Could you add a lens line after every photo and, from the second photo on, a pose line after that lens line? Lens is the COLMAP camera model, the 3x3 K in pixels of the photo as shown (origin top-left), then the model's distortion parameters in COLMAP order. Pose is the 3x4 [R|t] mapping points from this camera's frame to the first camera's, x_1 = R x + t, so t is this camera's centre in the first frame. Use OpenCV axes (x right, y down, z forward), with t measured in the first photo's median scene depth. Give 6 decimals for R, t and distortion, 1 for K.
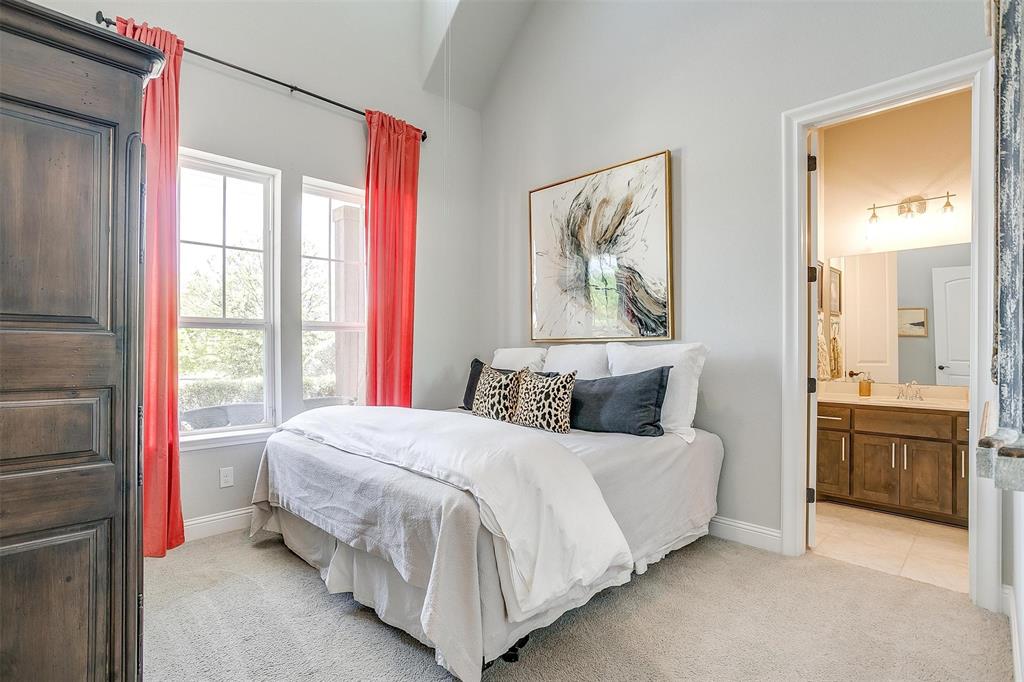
lens RADIAL K [[486.3, 0, 506.0], [0, 486.3, 350.9], [0, 0, 1]] dist [-0.014329, 0.000407]
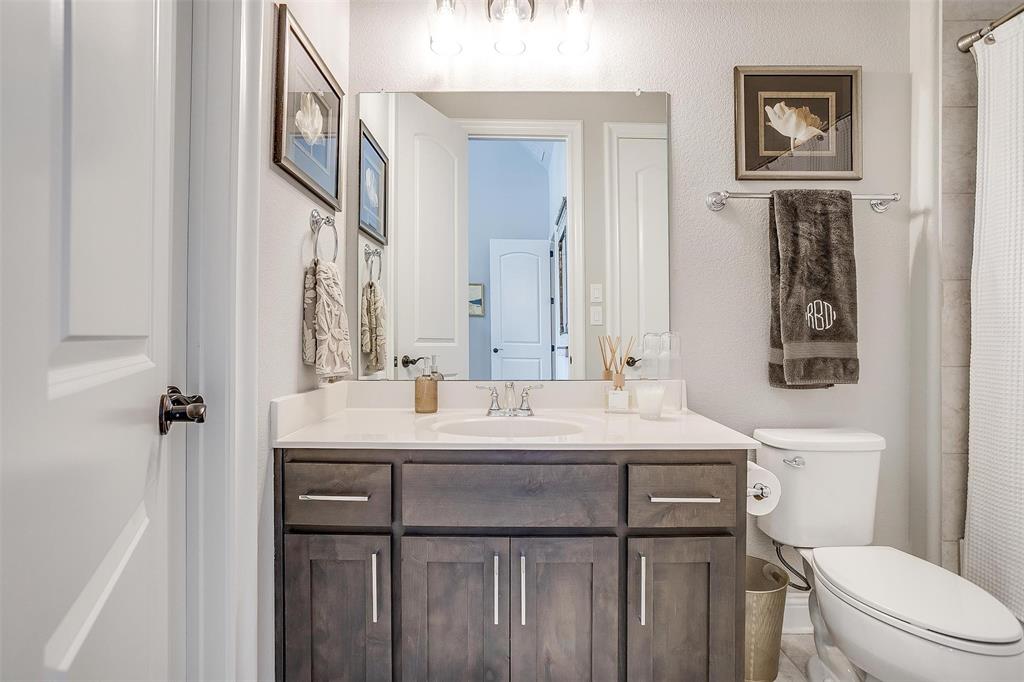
lens RADIAL K [[486.3, 0, 507.8], [0, 486.3, 341.9], [0, 0, 1]] dist [-0.014329, 0.000407]
pose [[0.693790, -0.007575, 0.720137, 0.489889], [0.008595, 0.999961, 0.002238, 0.031552], [-0.720126, 0.004637, 0.693828, 0.656774]]
